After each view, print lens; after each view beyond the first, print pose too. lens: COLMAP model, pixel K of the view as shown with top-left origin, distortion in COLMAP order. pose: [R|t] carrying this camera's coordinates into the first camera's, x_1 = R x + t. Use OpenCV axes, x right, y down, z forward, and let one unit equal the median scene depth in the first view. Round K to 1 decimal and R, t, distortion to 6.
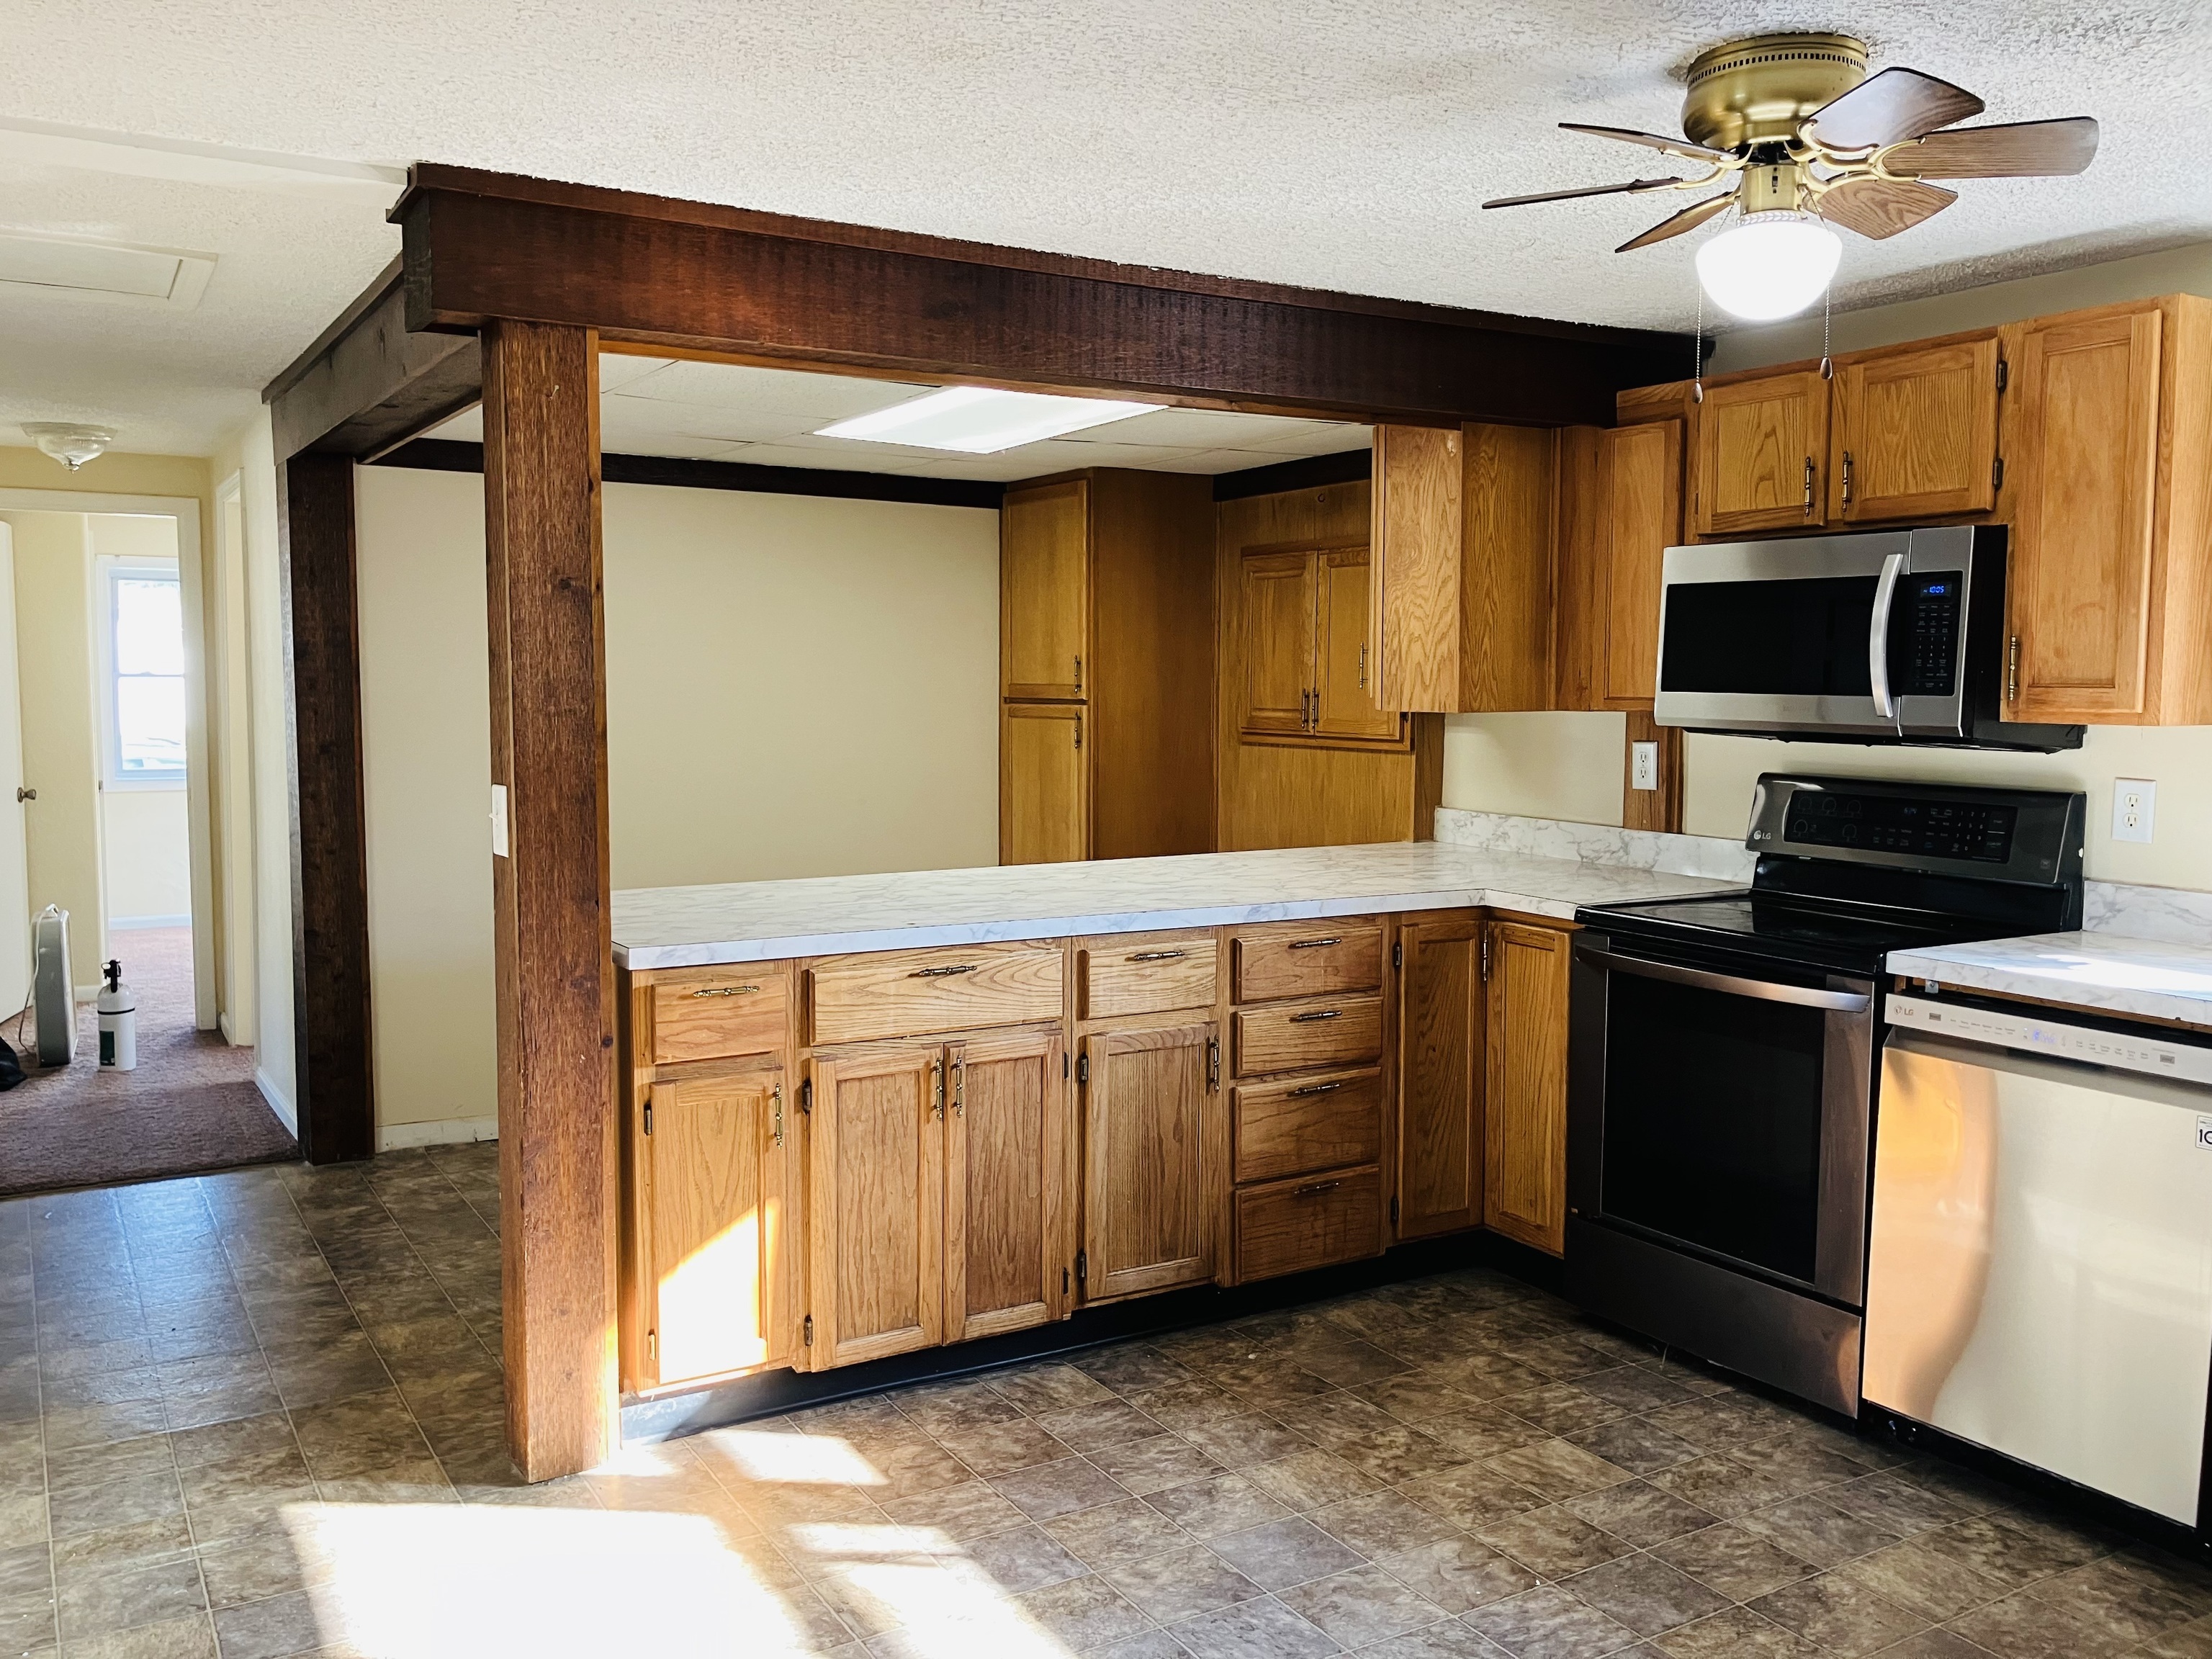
lens RADIAL K [[1822.8, 0, 1090.5], [0, 1822.8, 824.9], [0, 0, 1]] dist [0.009703, 0.015036]
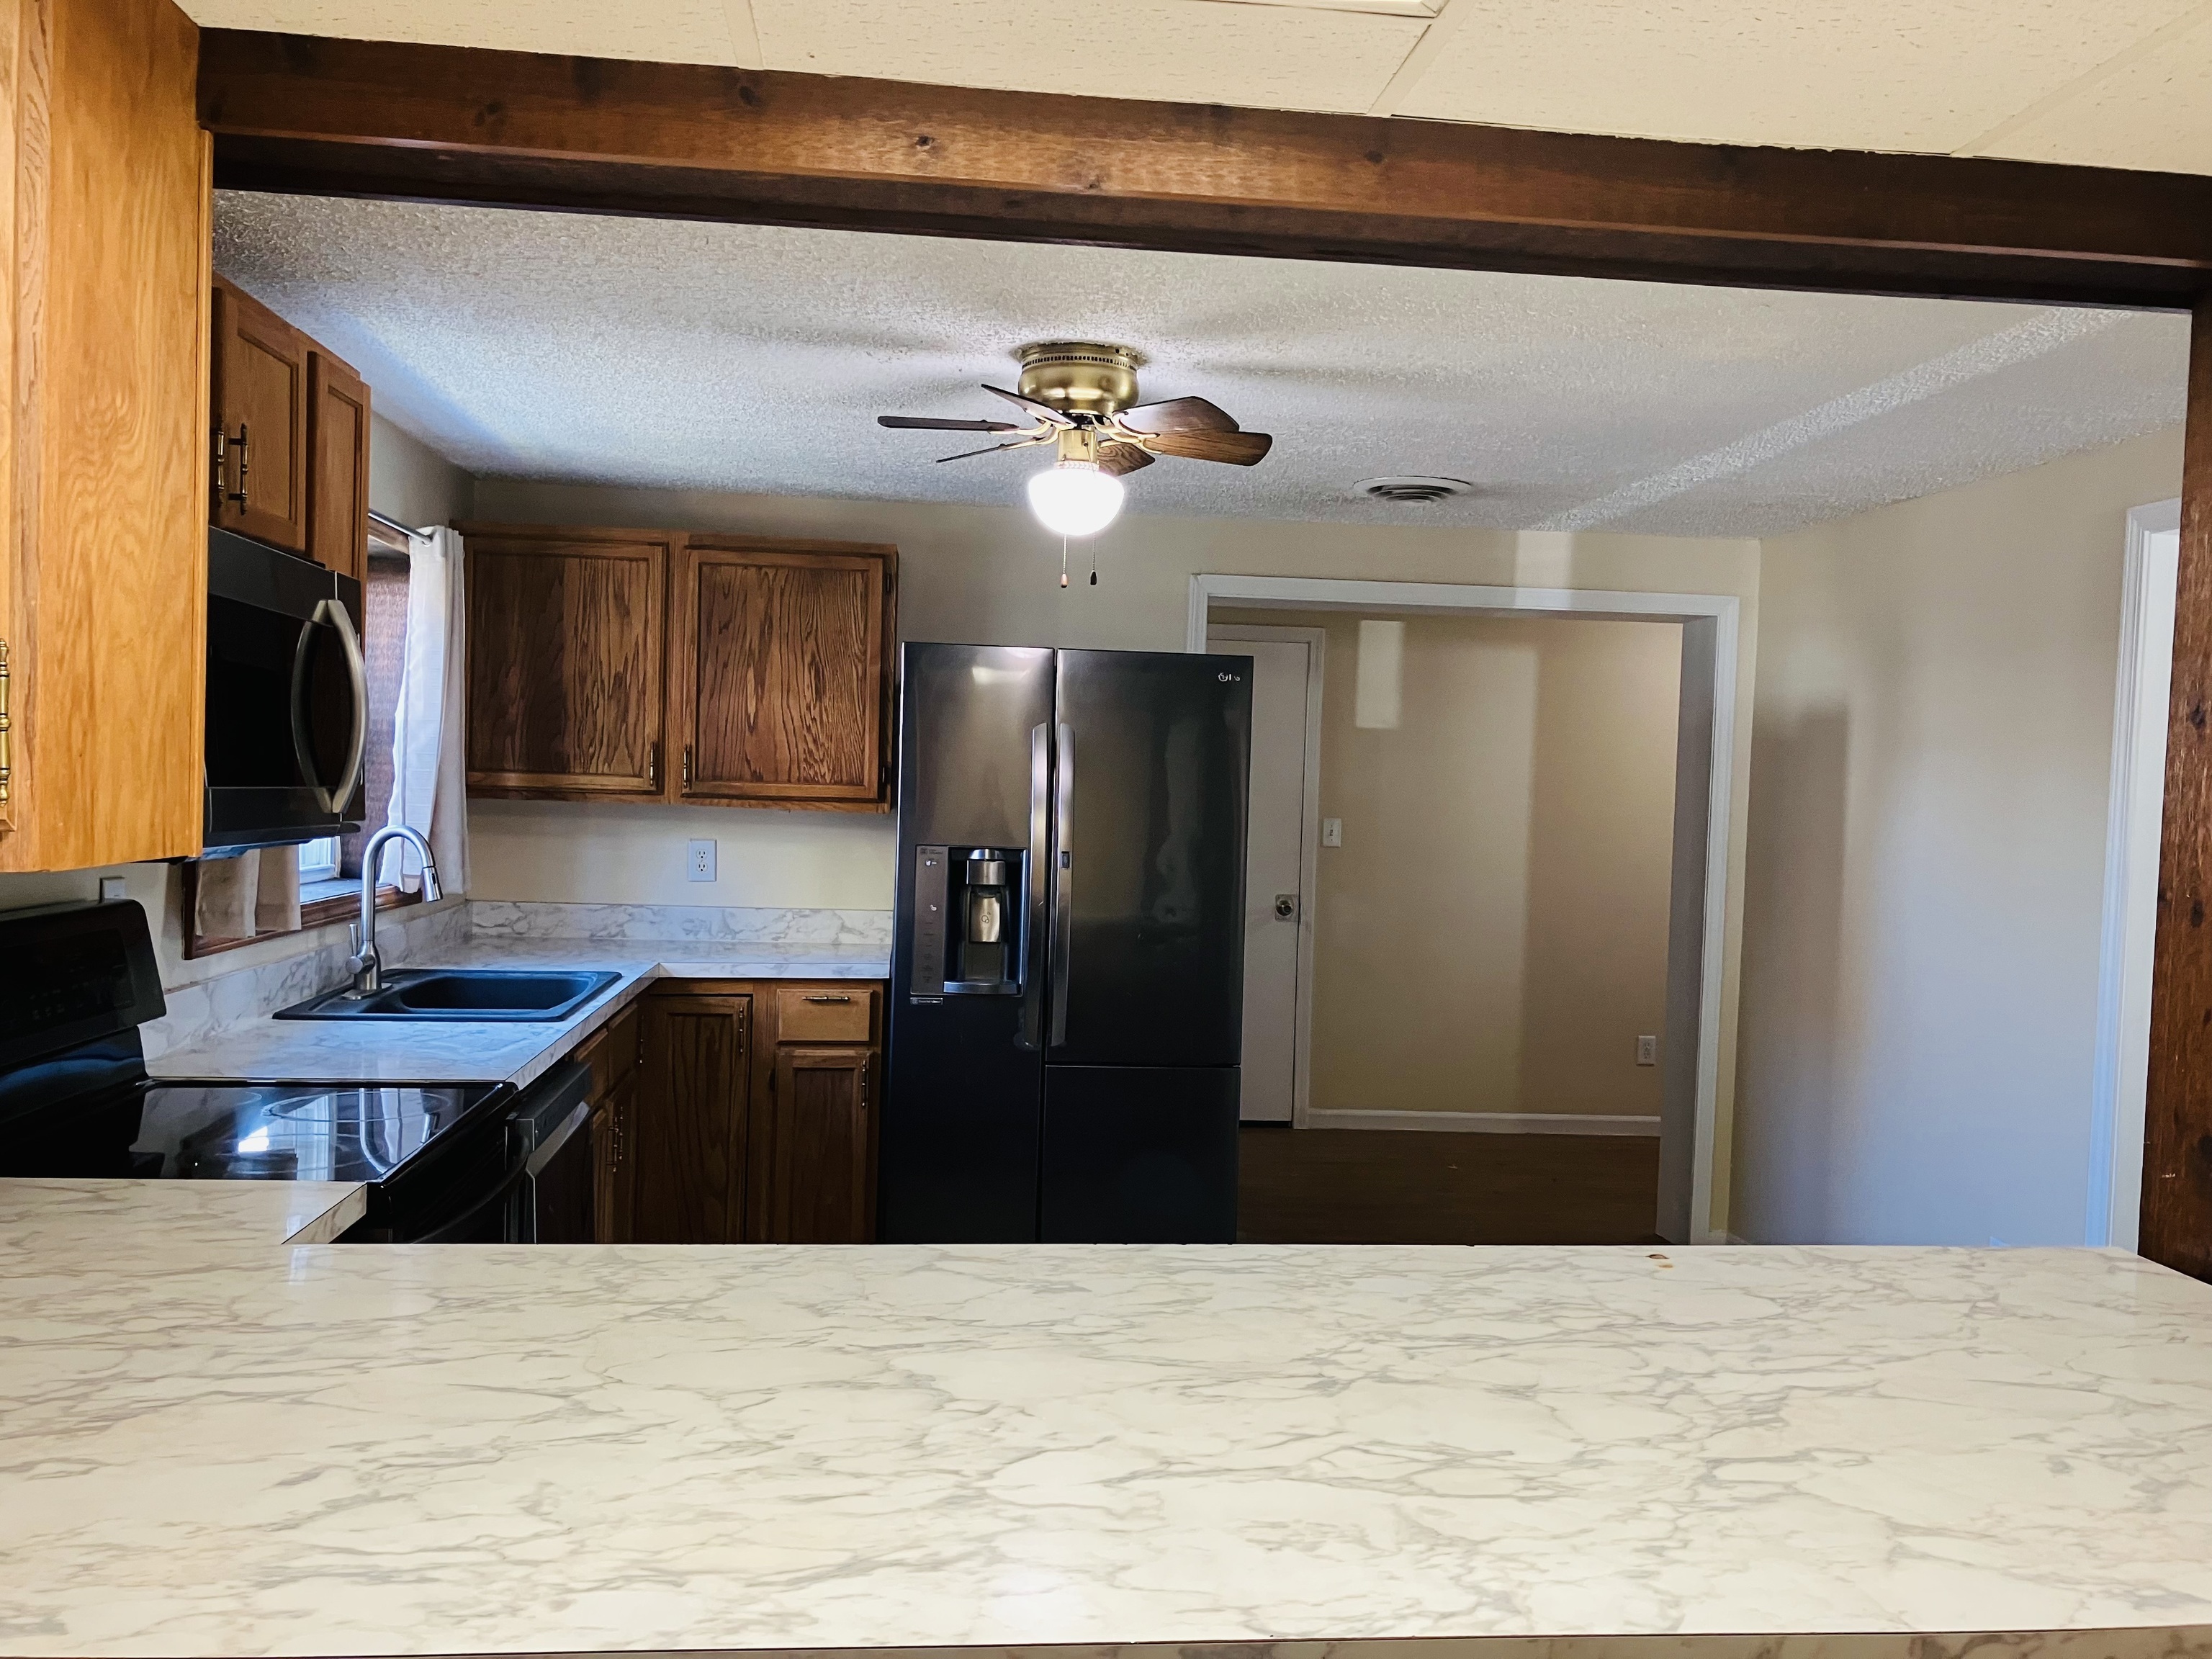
lens RADIAL K [[1850.3, 0, 1133.1], [0, 1850.3, 835.7], [0, 0, 1]] dist [0.094968, 0.002996]
pose [[-0.913626, -0.045850, 0.403961, -0.184744], [-0.002782, 0.994302, 0.106562, -0.133087], [-0.406545, 0.096234, -0.908548, 1.579608]]
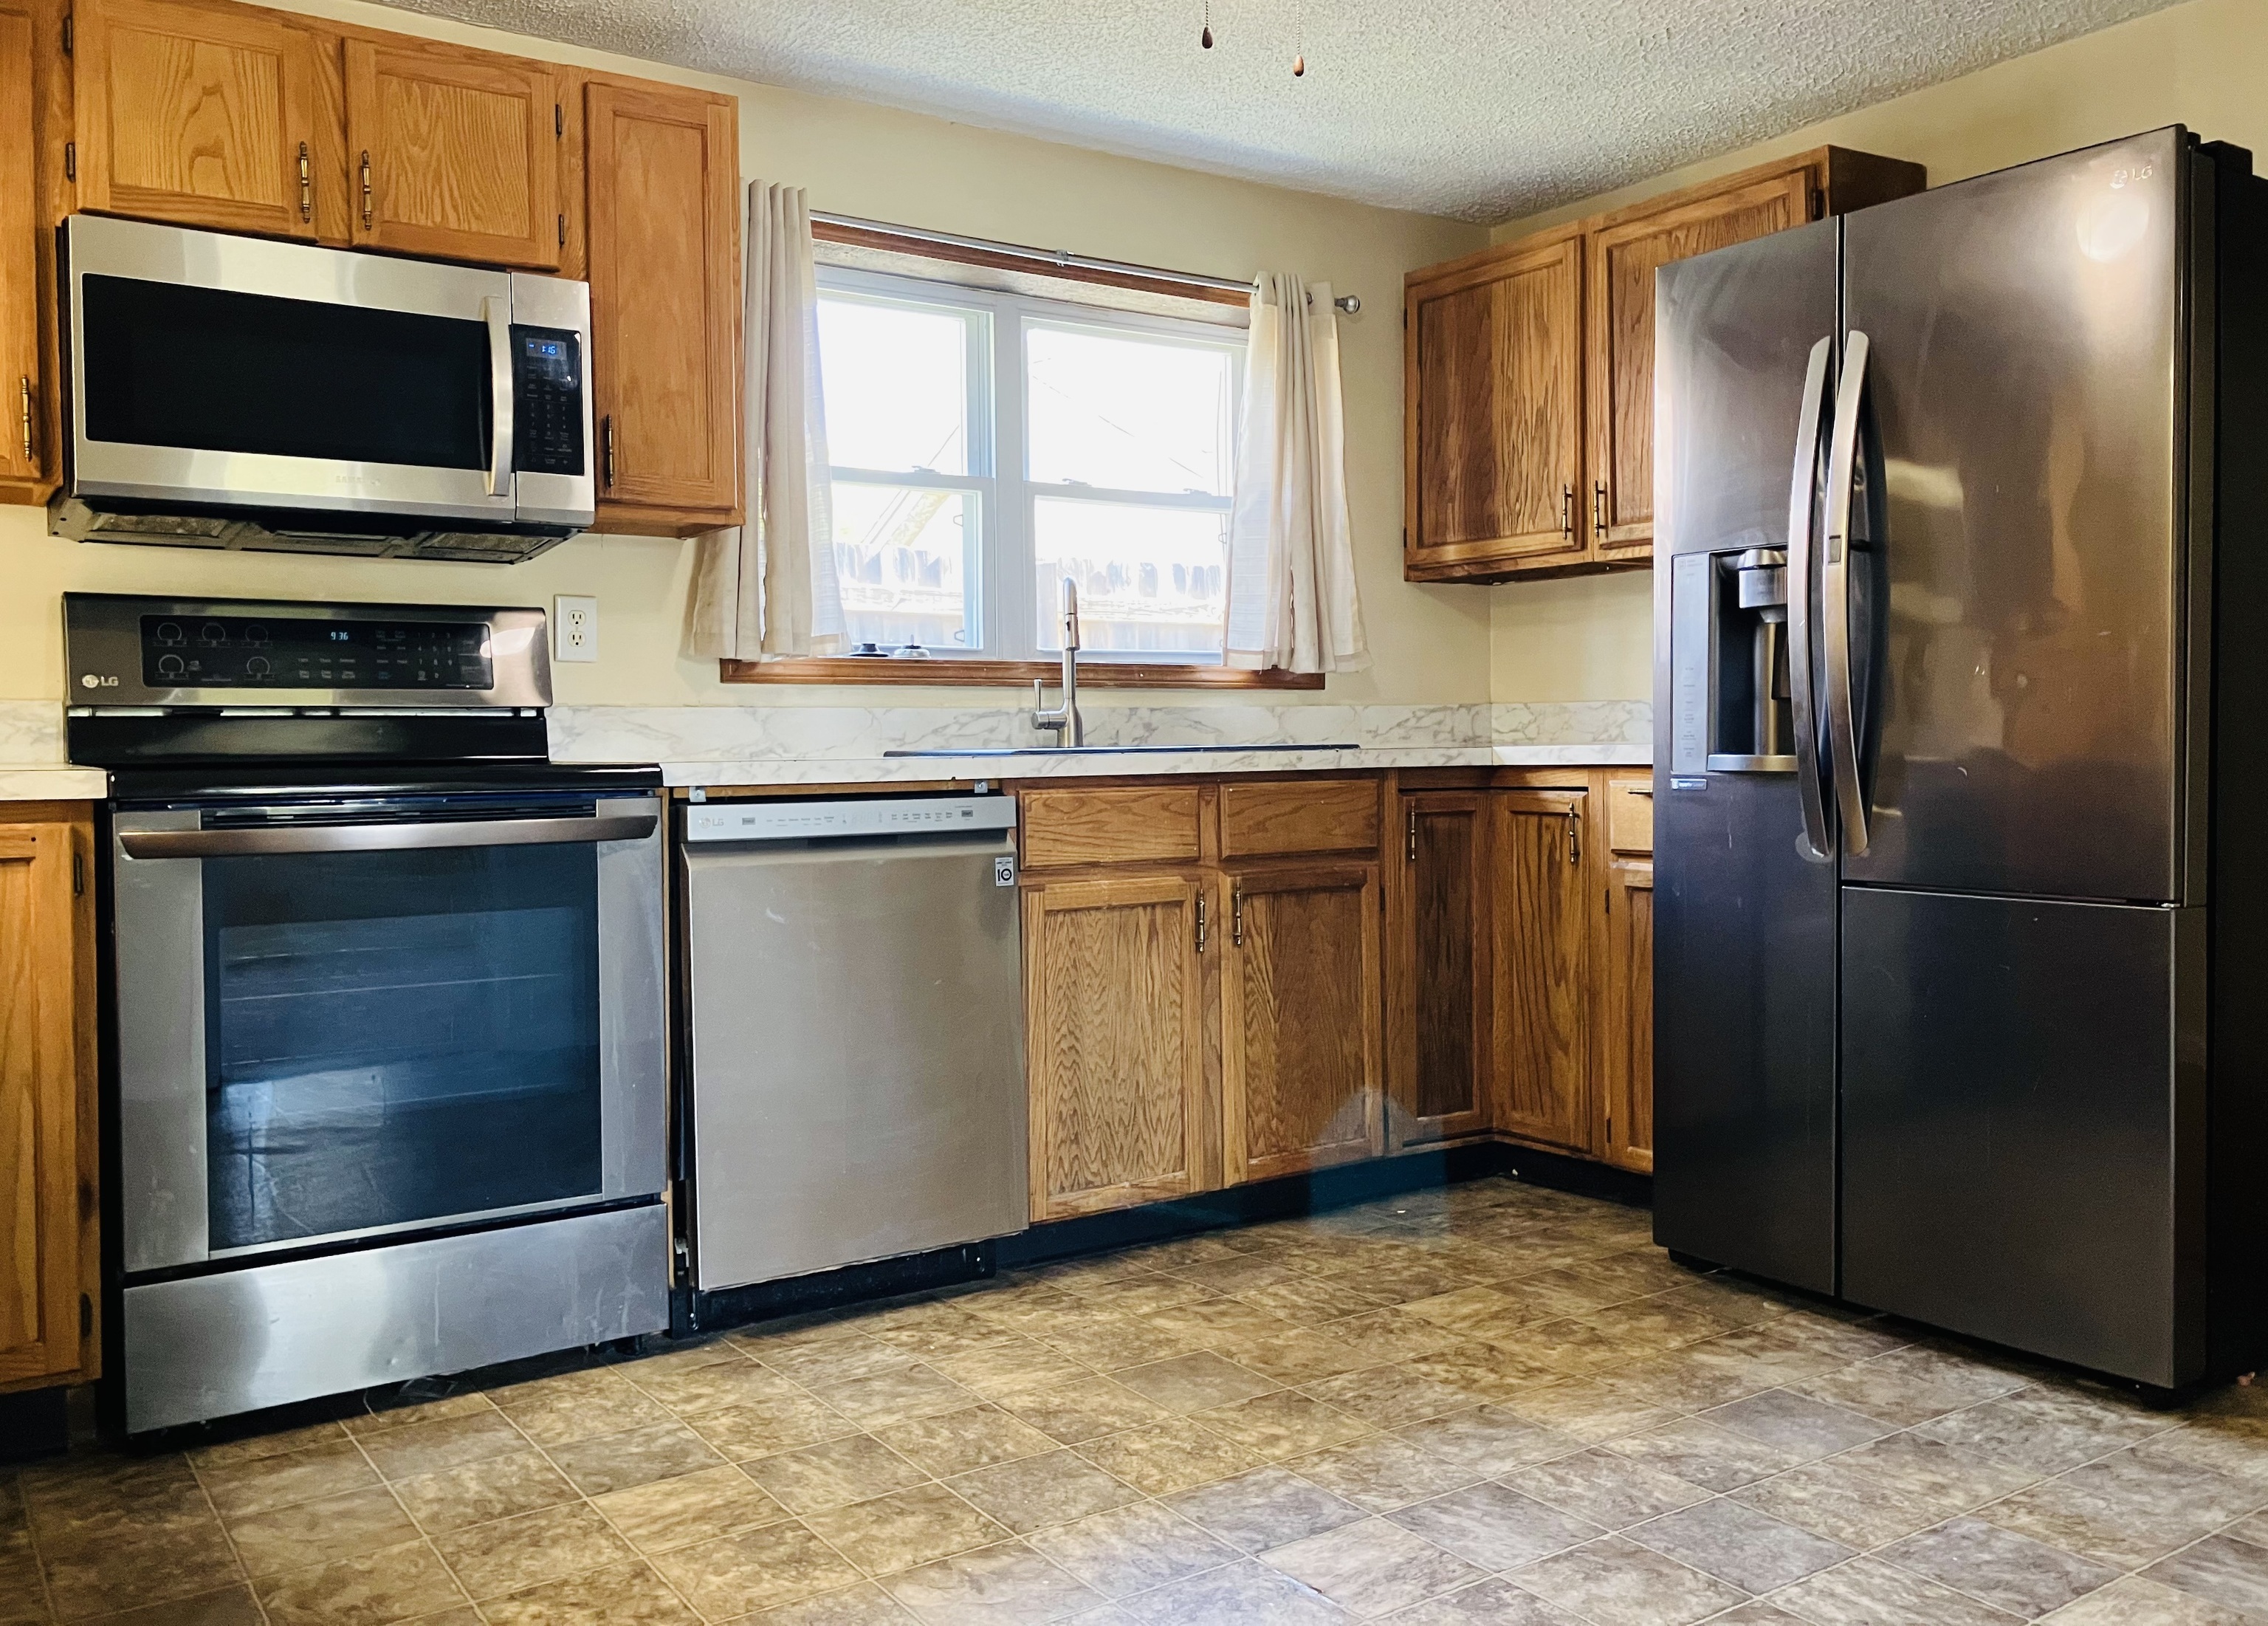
lens RADIAL K [[1888.3, 0, 1089.9], [0, 1888.3, 797.7], [0, 0, 1]] dist [0.010455, -0.000527]
pose [[-0.050210, -0.035100, 0.998122, -0.423747], [0.094584, 0.994723, 0.039738, 0.065762], [-0.994250, 0.096402, -0.046625, 0.793085]]
